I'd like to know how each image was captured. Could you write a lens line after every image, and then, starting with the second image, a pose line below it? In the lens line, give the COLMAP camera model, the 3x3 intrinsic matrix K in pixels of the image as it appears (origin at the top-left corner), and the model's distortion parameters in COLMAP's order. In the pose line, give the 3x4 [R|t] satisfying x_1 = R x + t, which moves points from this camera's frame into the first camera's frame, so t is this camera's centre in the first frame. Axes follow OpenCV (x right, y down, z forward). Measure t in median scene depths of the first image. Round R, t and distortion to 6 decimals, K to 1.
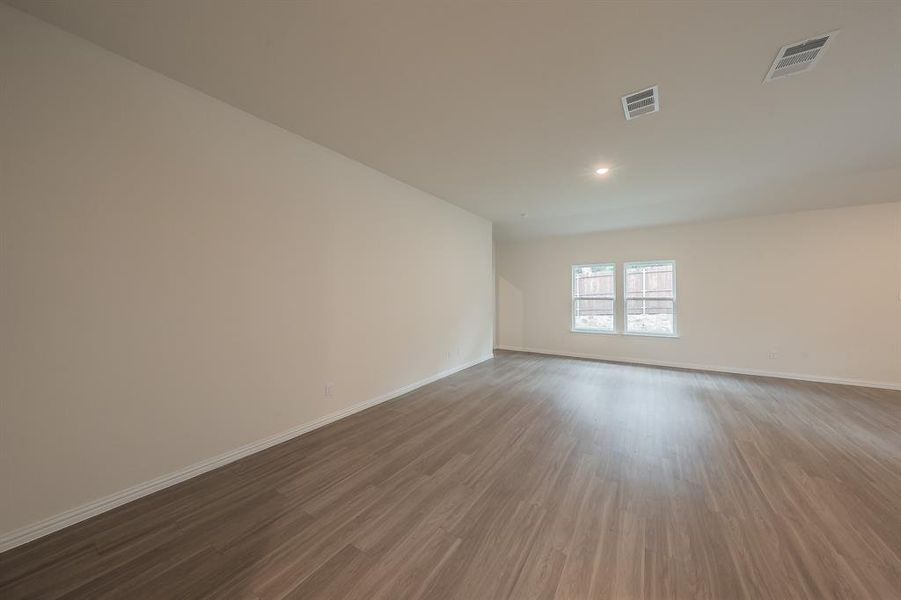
lens RADIAL K [[306.9, 0, 447.2], [0, 306.9, 295.7], [0, 0, 1]] dist [-0.000381, -0.000029]
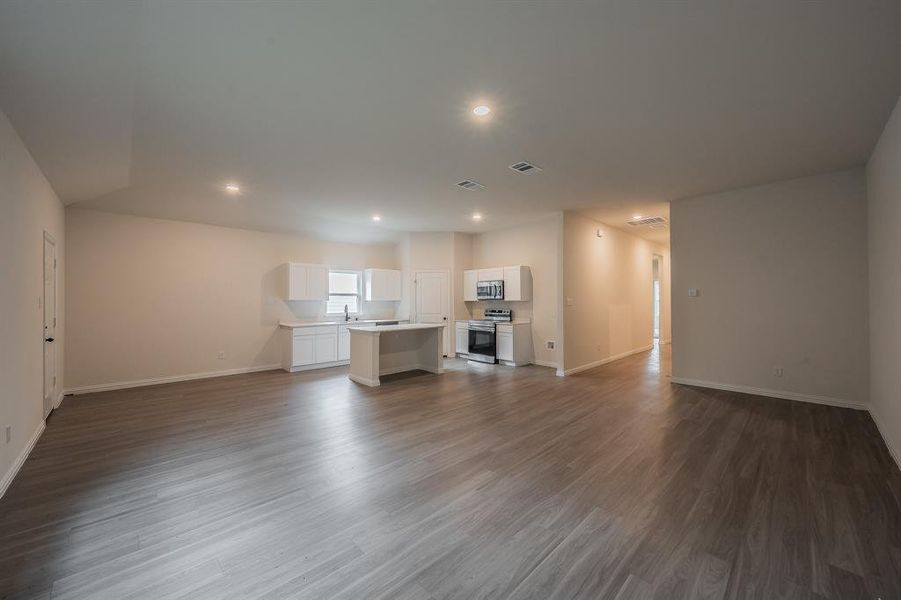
lens RADIAL K [[340.5, 0, 449.0], [0, 340.5, 296.7], [0, 0, 1]] dist [0.000255, 0.000073]
pose [[-0.977250, 0.005706, 0.212014, 0.269758], [0.004598, 0.999973, -0.005719, -0.001231], [-0.212041, -0.004614, -0.977250, 1.096810]]
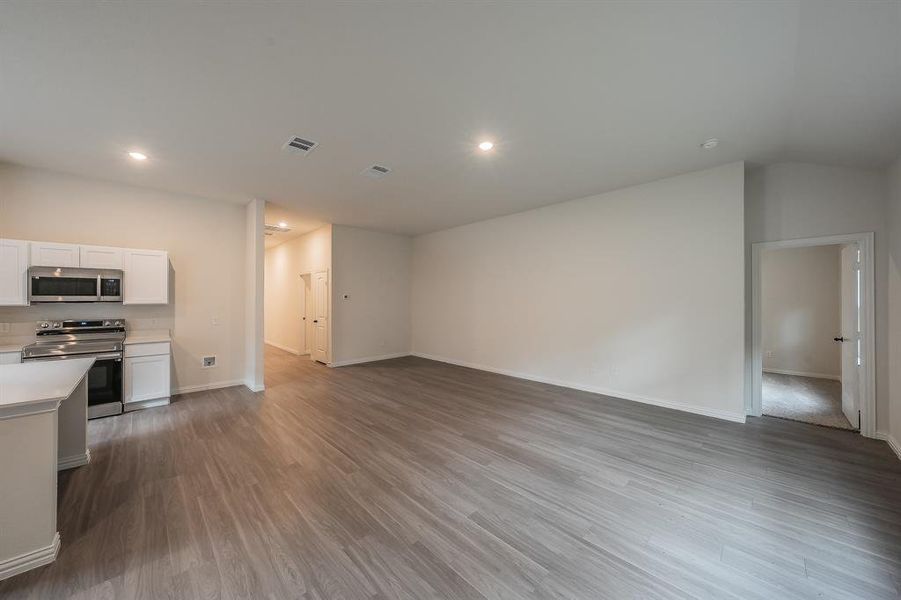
lens RADIAL K [[311.8, 0, 449.1], [0, 311.8, 299.0], [0, 0, 1]] dist [-0.000137, -0.000037]
pose [[-0.209637, -0.000319, -0.977779, 0.837908], [-0.004283, 0.999991, 0.000592, -0.008419], [0.977770, 0.004312, -0.209636, 0.681240]]
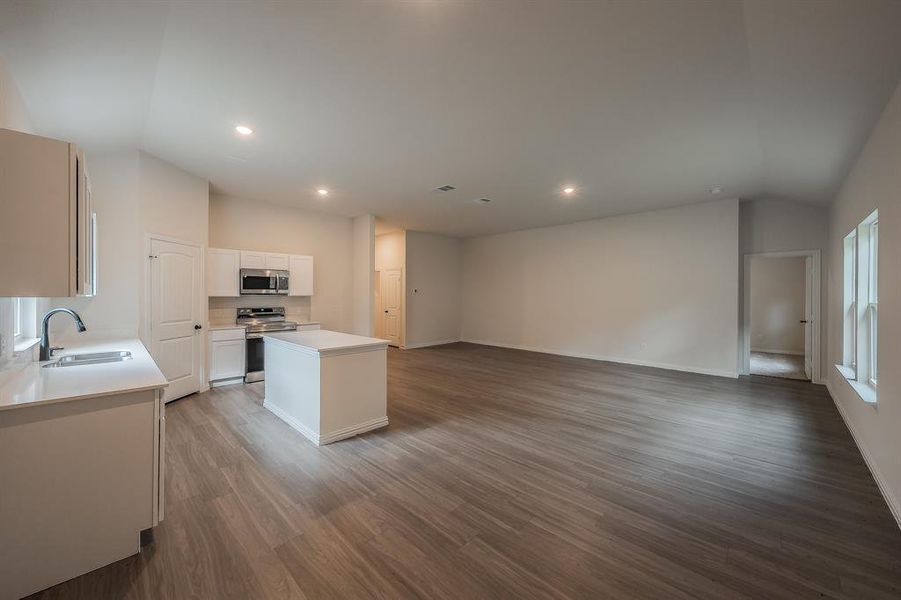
lens RADIAL K [[331.3, 0, 448.7], [0, 331.3, 296.4], [0, 0, 1]] dist [-0.000278, -0.000119]
pose [[-0.187762, 0.007633, -0.982185, 1.182098], [-0.007076, 0.999933, 0.009124, -0.004627], [0.982189, 0.008663, -0.187695, 0.496851]]
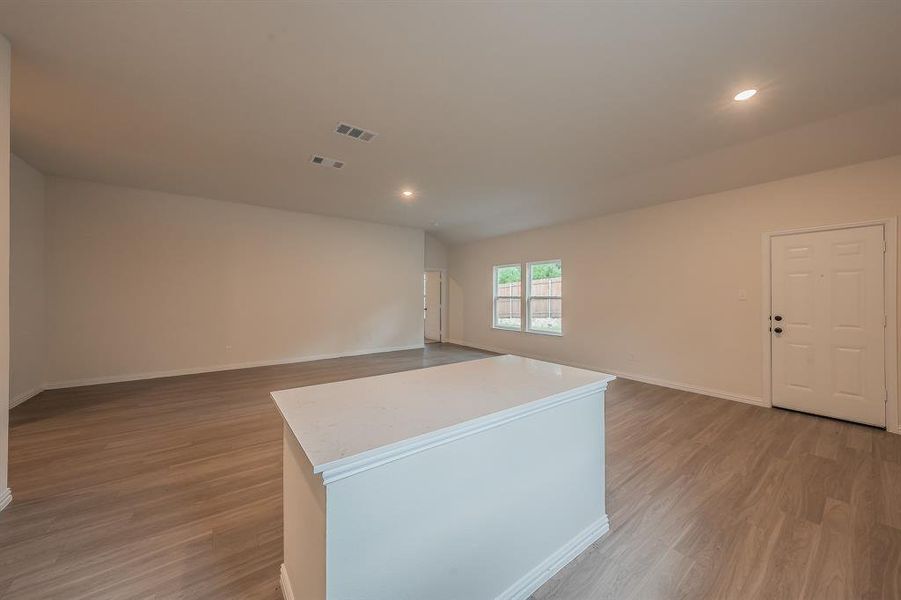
lens RADIAL K [[321.6, 0, 449.6], [0, 321.6, 298.0], [0, 0, 1]] dist [-0.000613, 0.000021]
pose [[0.939887, 0.008249, -0.341386, 0.705532], [-0.007877, 0.999966, 0.002474, 0.010017], [0.341395, 0.000364, 0.939920, -0.103598]]
